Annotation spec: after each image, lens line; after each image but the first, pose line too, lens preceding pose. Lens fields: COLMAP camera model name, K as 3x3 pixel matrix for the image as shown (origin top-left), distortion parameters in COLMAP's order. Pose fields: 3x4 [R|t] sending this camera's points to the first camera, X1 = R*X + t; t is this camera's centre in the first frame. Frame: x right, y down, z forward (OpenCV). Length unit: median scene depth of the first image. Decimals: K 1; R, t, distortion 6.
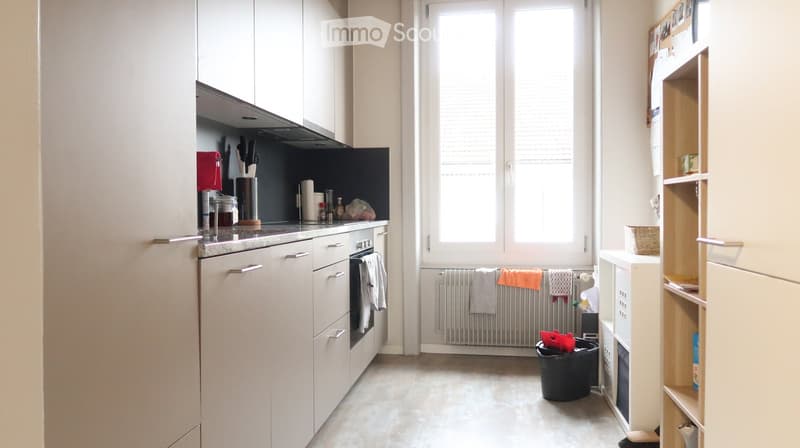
lens RADIAL K [[560.8, 0, 394.3], [0, 560.8, 220.7], [0, 0, 1]] dist [-0.019481, 0.002424]
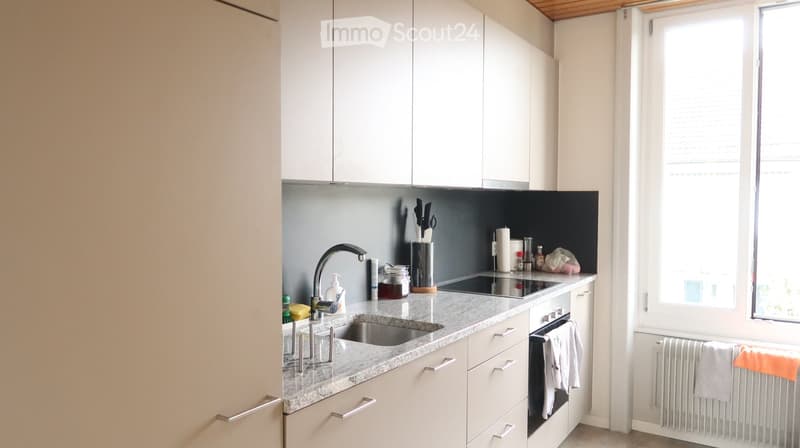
lens RADIAL K [[560.8, 0, 402.2], [0, 560.8, 223.5], [0, 0, 1]] dist [-0.019481, 0.002424]
pose [[0.912621, 0.024407, -0.408077, 0.071802], [-0.017436, 0.999632, 0.020795, -0.097695], [0.408435, -0.011863, 0.912710, 0.085890]]
